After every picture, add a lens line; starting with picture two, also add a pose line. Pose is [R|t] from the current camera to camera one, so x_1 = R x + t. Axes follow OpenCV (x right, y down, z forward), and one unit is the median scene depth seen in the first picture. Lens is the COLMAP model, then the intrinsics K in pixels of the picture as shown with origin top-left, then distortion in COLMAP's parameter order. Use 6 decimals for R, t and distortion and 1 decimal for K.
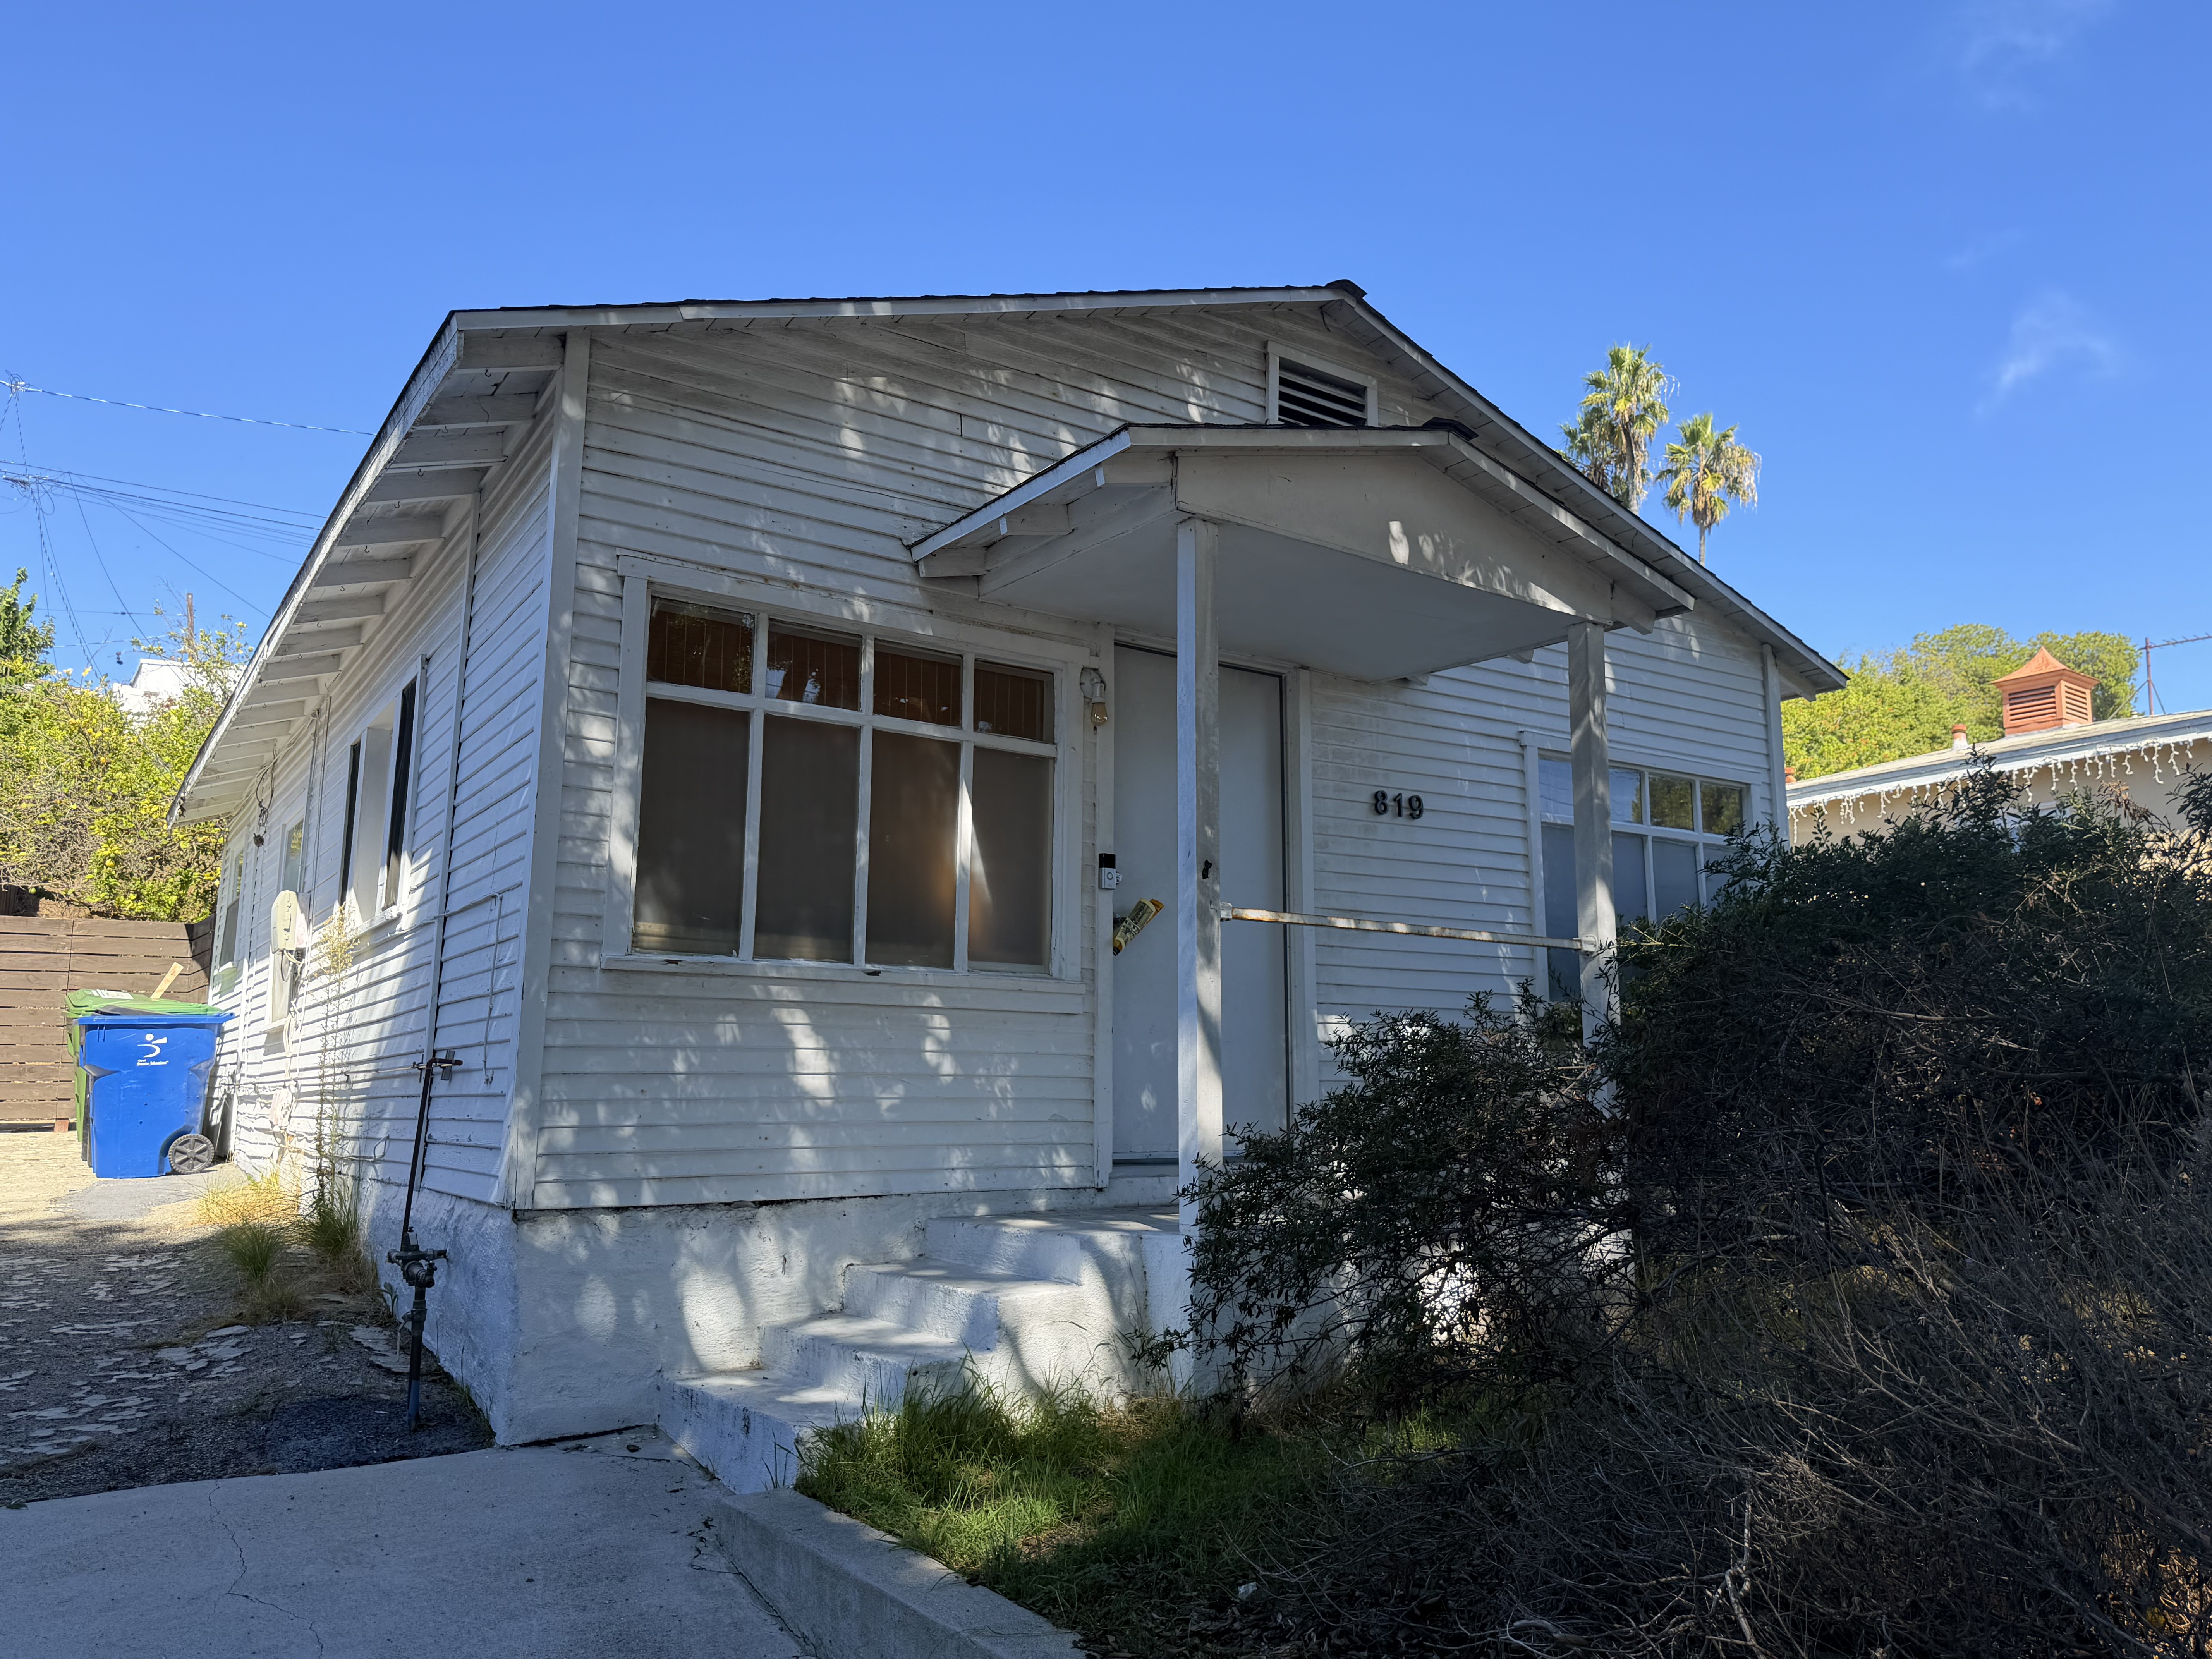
lens RADIAL K [[1600.1, 0, 1108.3], [0, 1600.1, 835.0], [0, 0, 1]] dist [0.055141, 0.000518]
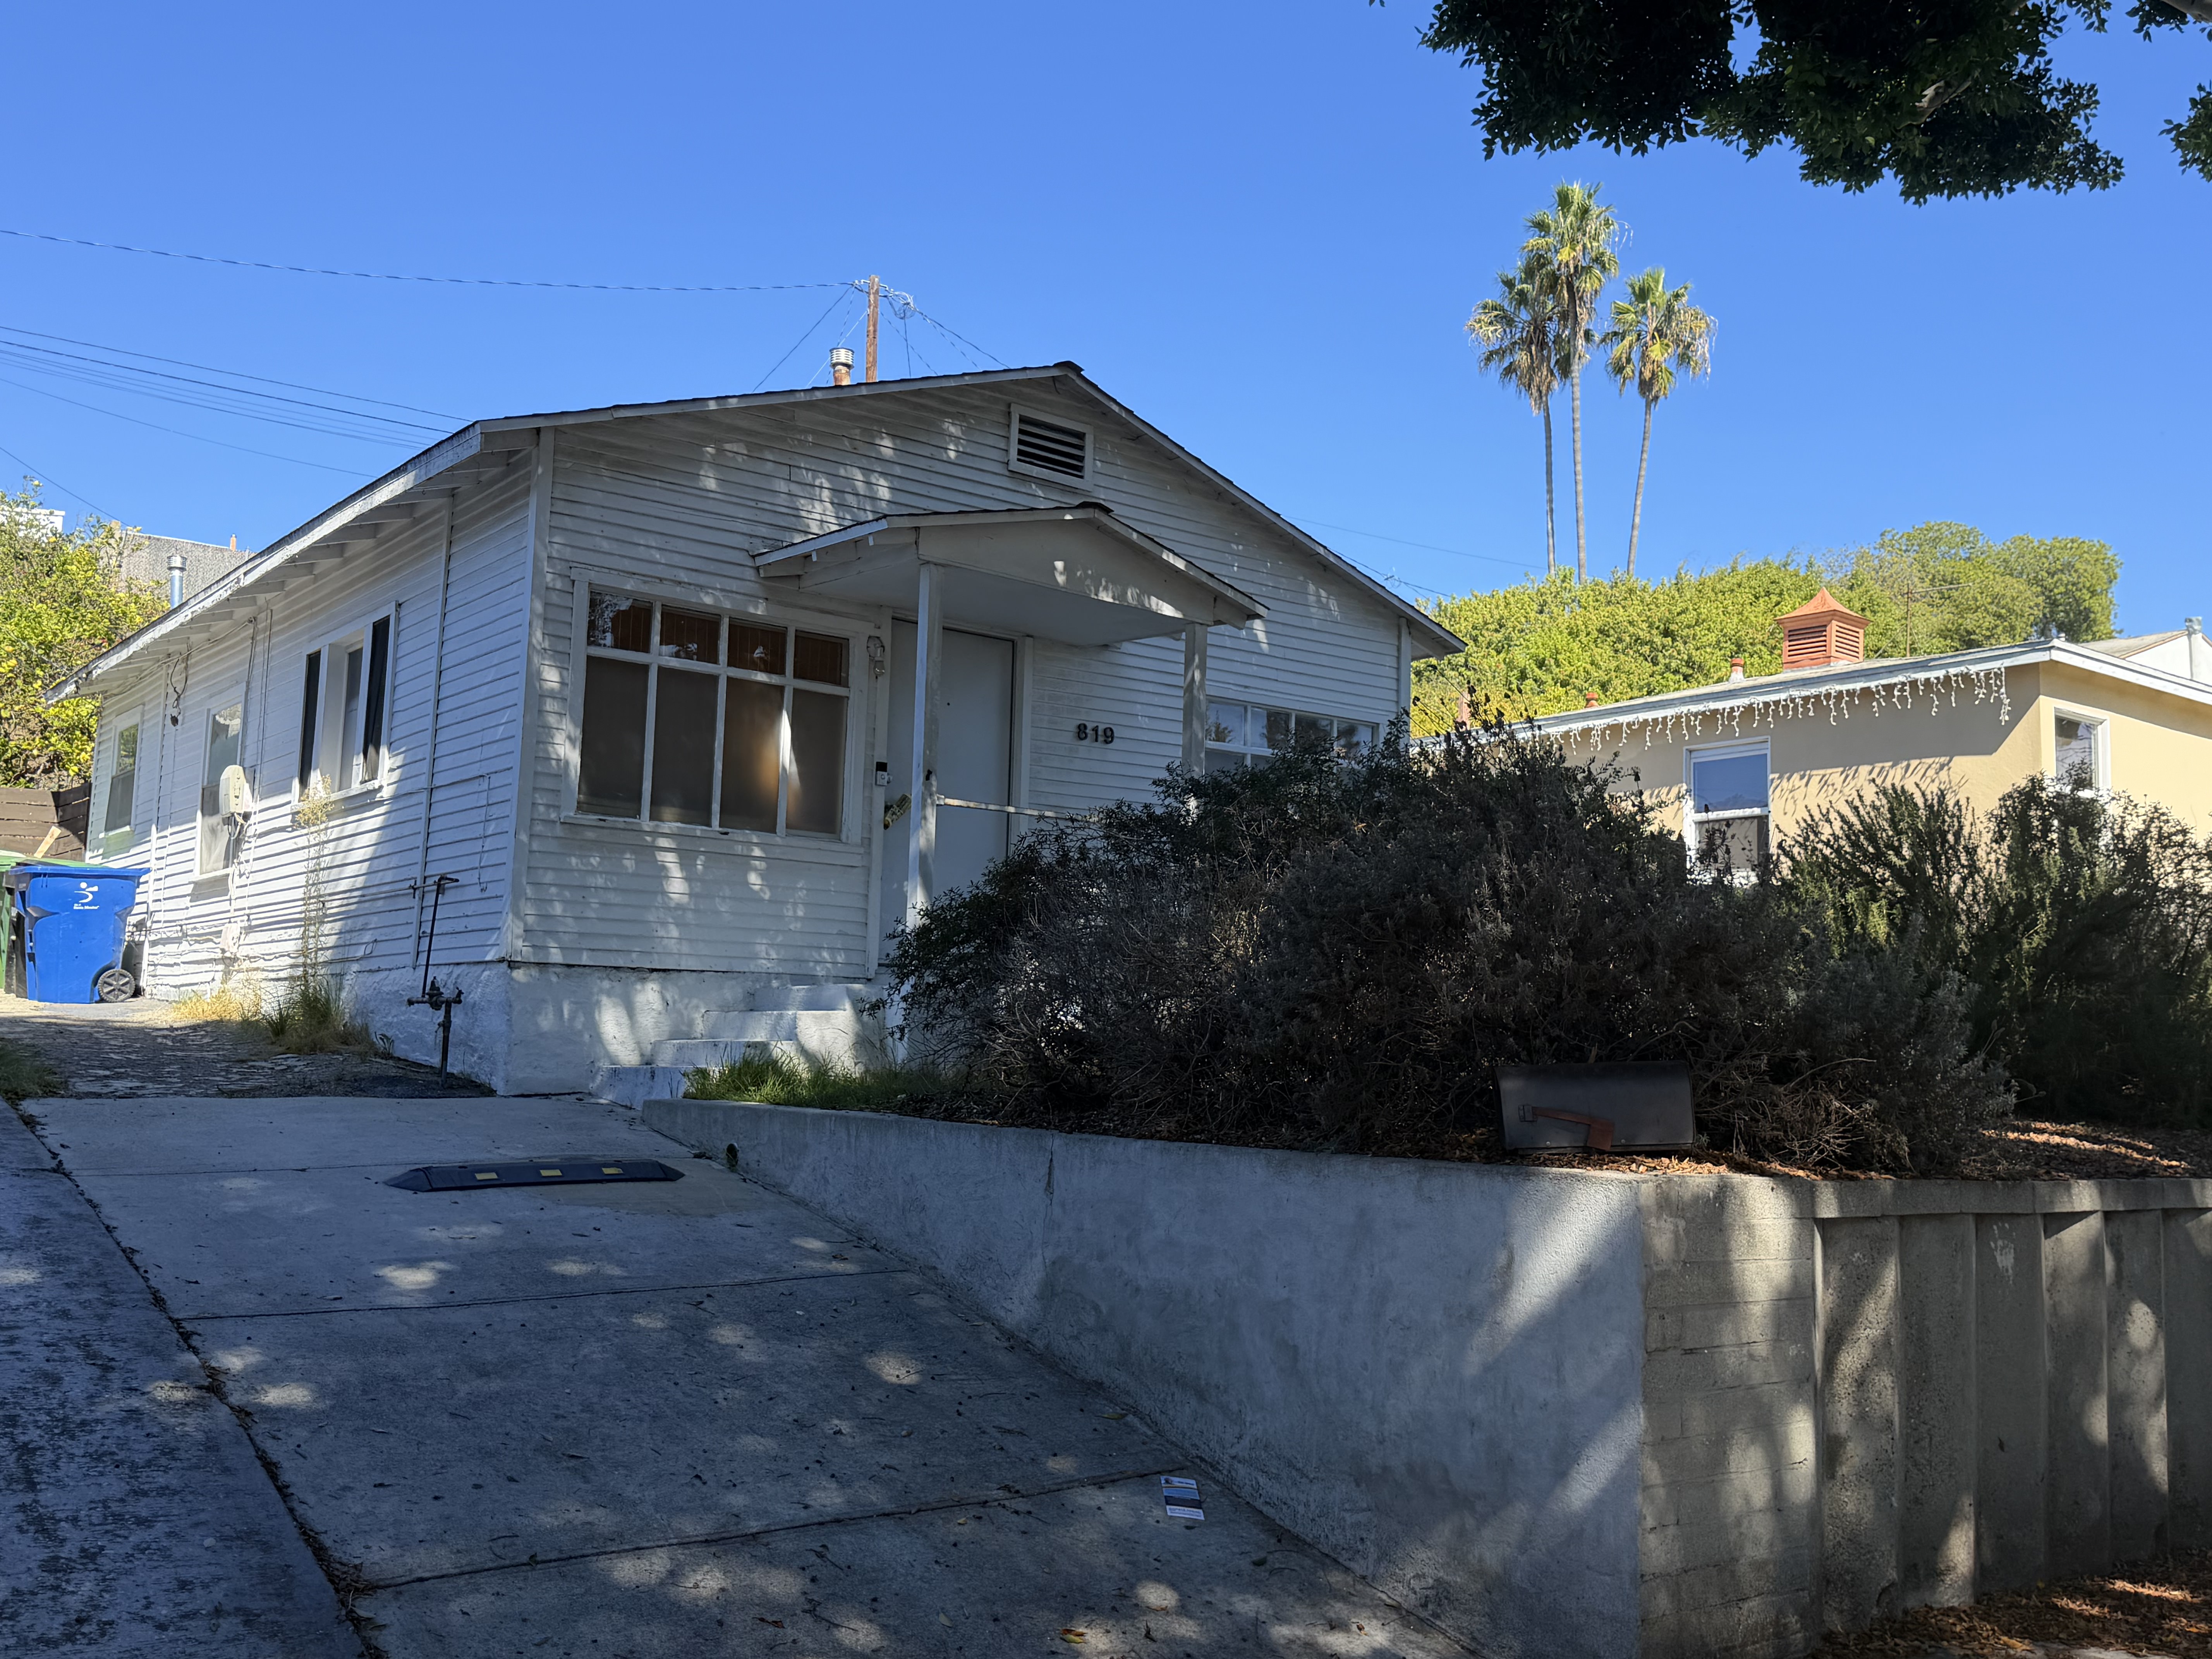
lens RADIAL K [[2040.6, 0, 1106.8], [0, 2040.6, 819.5], [0, 0, 1]] dist [0.124784, 0.000000]
pose [[0.997579, 0.031000, 0.062251, 0.085049], [-0.033805, 0.998436, 0.044520, -0.024676], [-0.060773, -0.046517, 0.997067, -0.853085]]
